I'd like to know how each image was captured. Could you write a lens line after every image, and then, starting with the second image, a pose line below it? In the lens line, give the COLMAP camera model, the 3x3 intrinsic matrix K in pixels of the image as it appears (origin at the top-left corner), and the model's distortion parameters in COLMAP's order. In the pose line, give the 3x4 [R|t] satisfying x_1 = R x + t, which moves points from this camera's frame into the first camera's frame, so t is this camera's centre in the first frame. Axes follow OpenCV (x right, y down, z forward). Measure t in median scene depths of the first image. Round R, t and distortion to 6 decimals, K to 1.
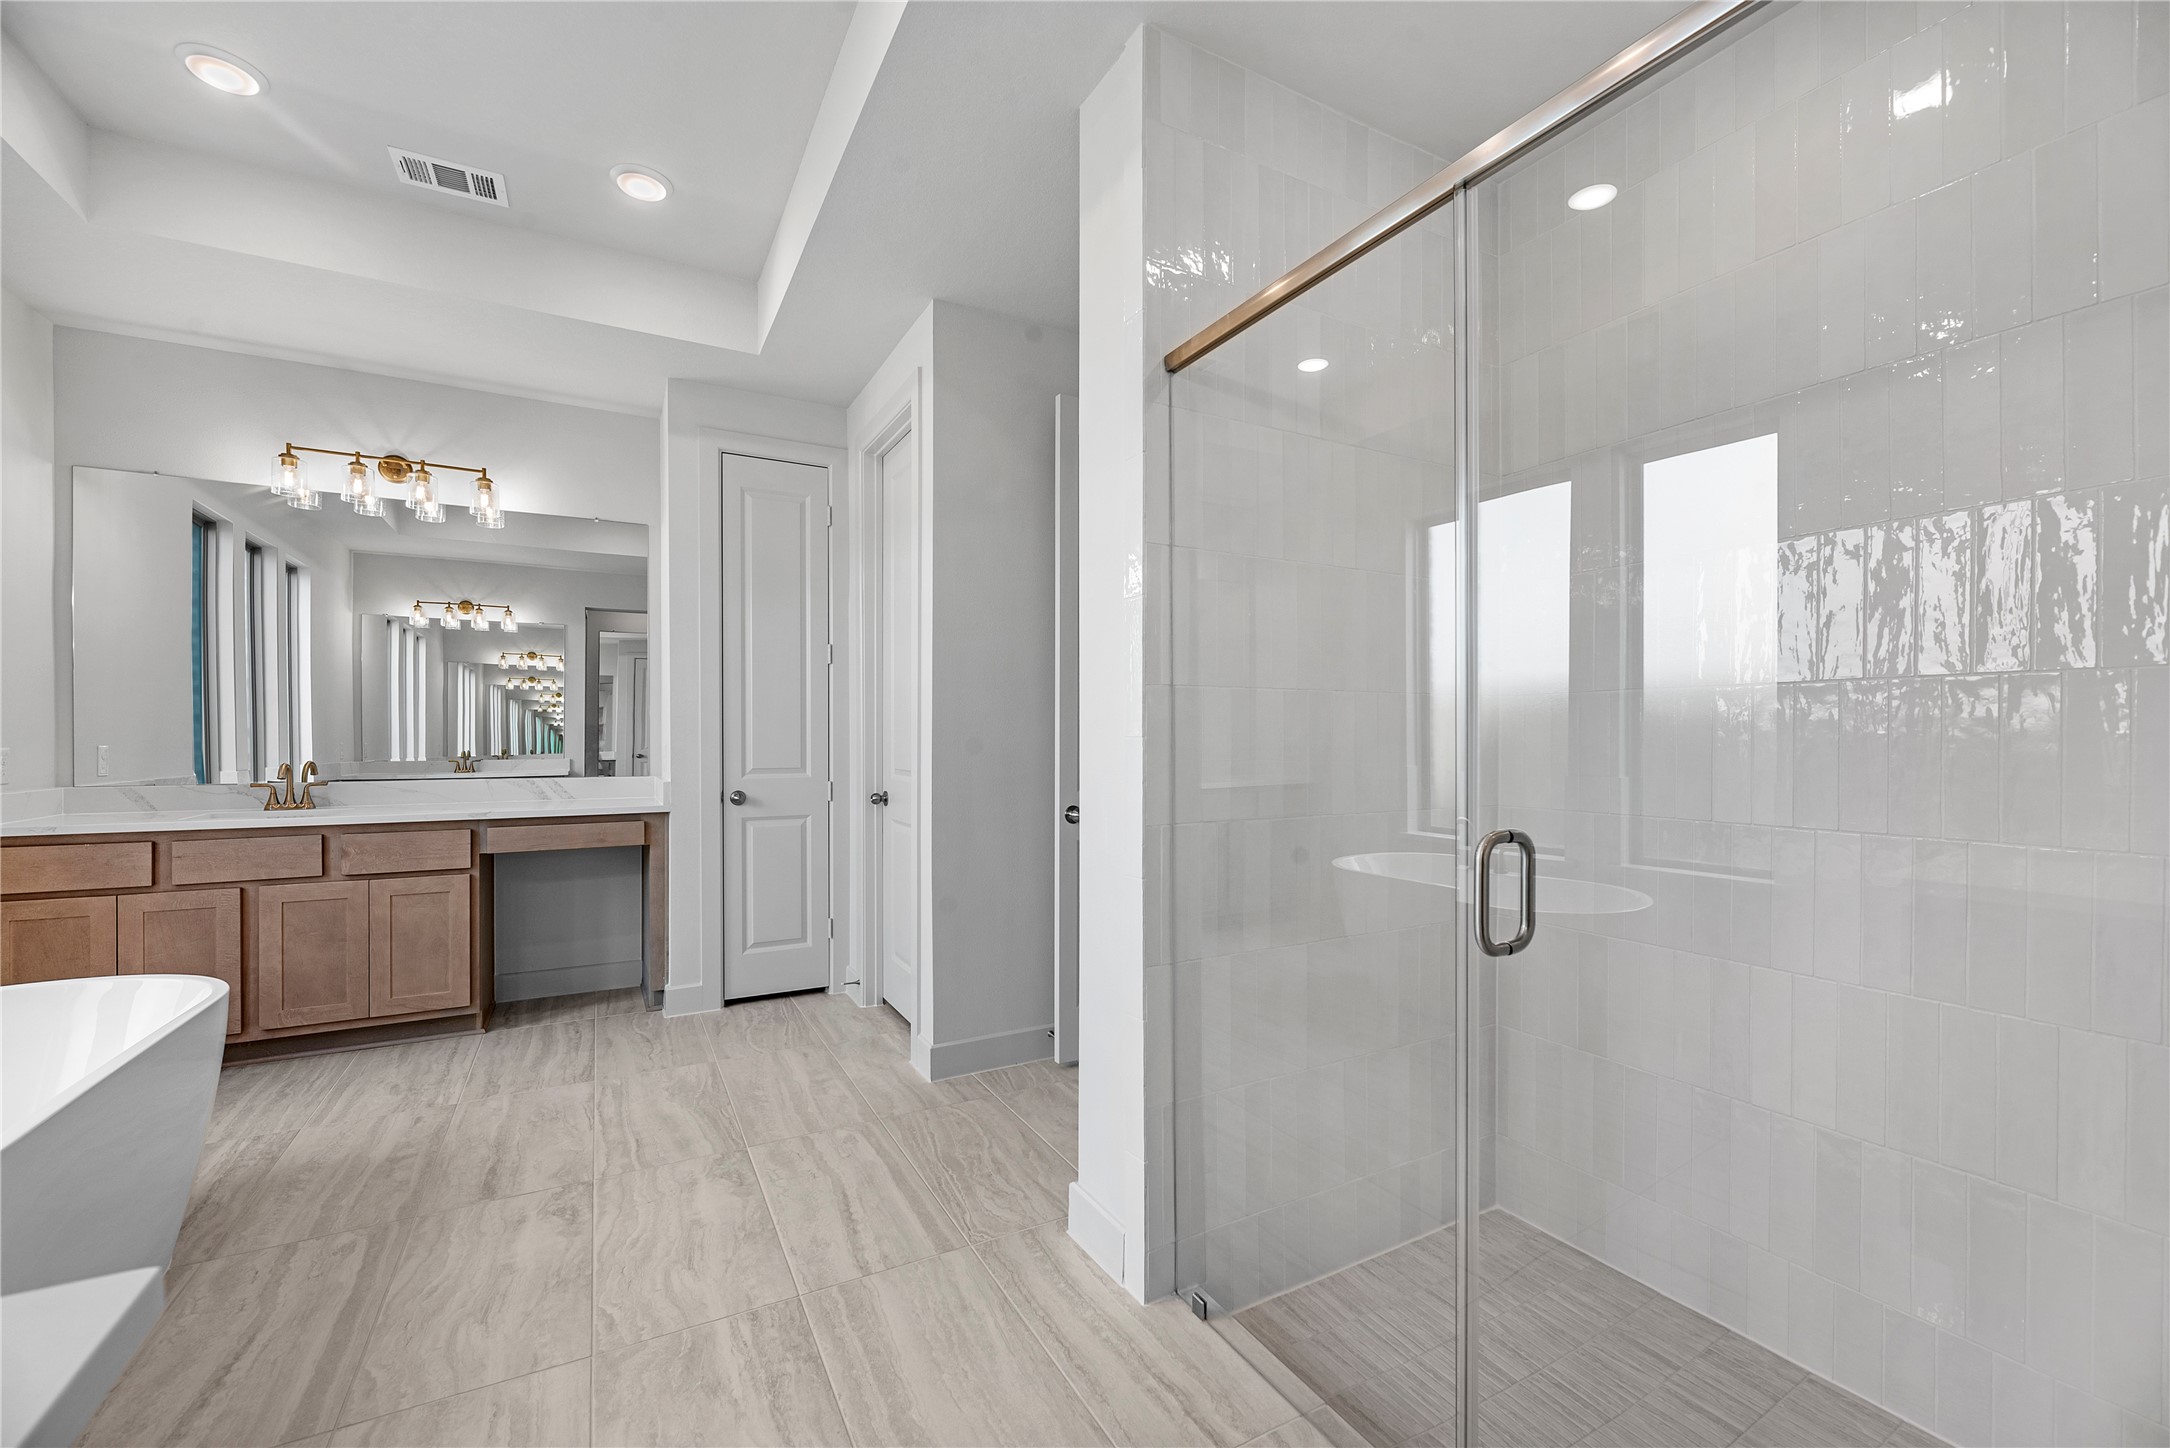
lens RADIAL K [[893.7, 0, 1083.5], [0, 893.7, 734.1], [0, 0, 1]] dist [-0.000458, -0.000057]
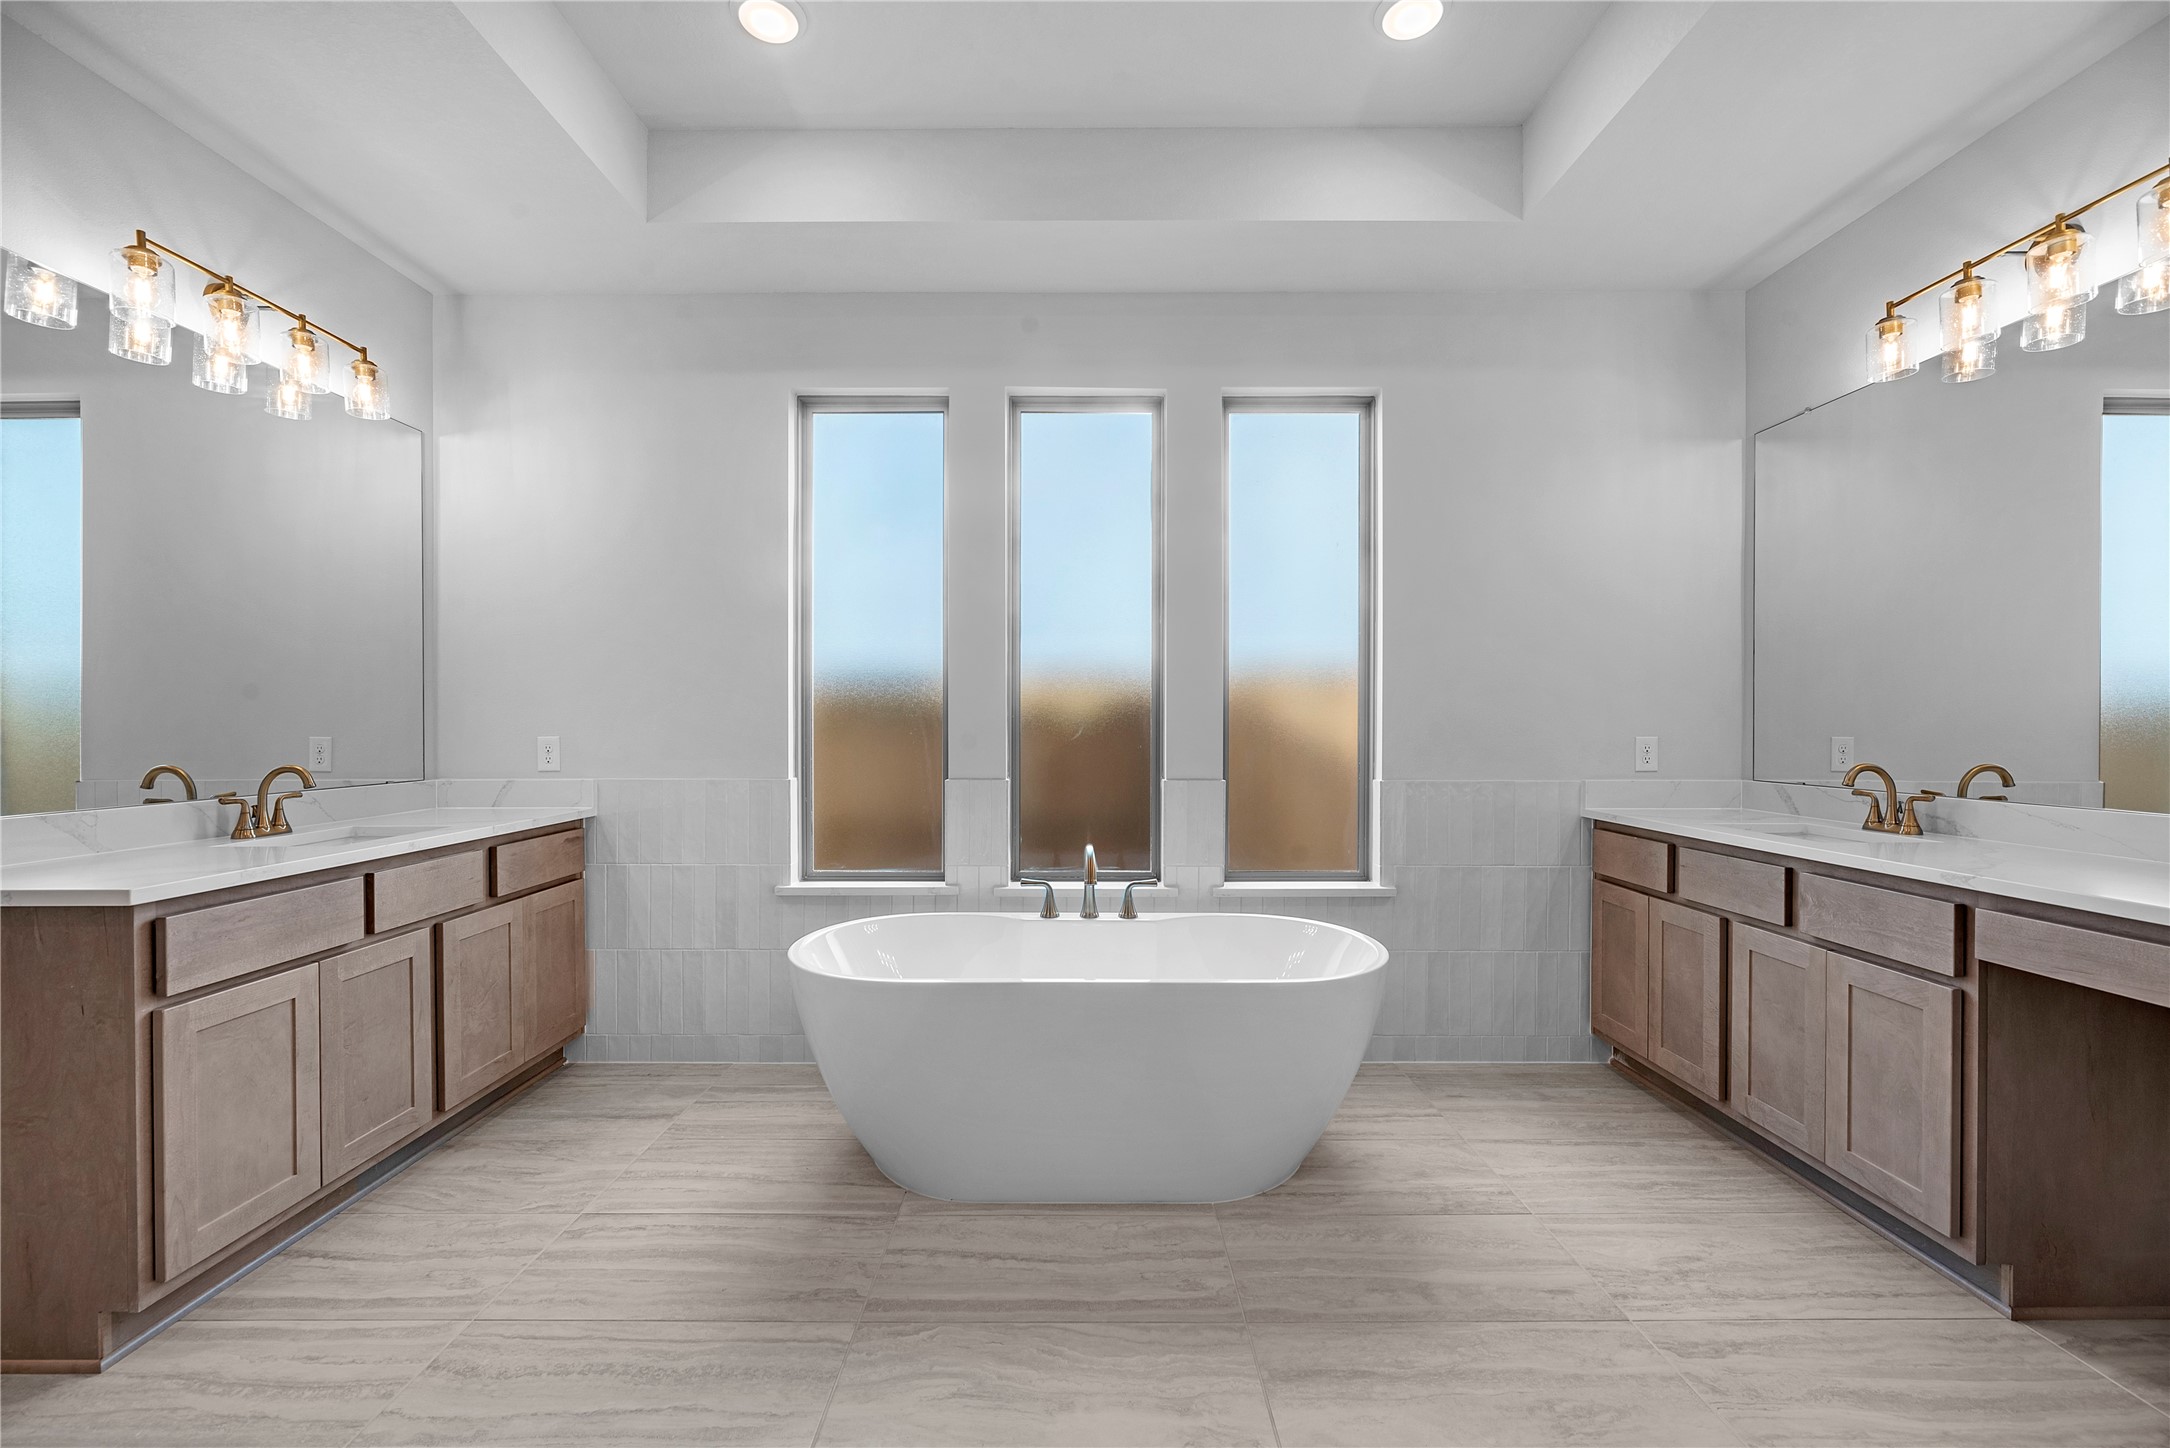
lens RADIAL K [[893.7, 0, 1083.5], [0, 893.7, 734.1], [0, 0, 1]] dist [-0.000458, -0.000057]
pose [[-0.479596, 0.011337, -0.877416, 0.019514], [0.004054, 0.999934, 0.010704, -0.001676], [0.877480, 0.001577, -0.479610, 0.901946]]
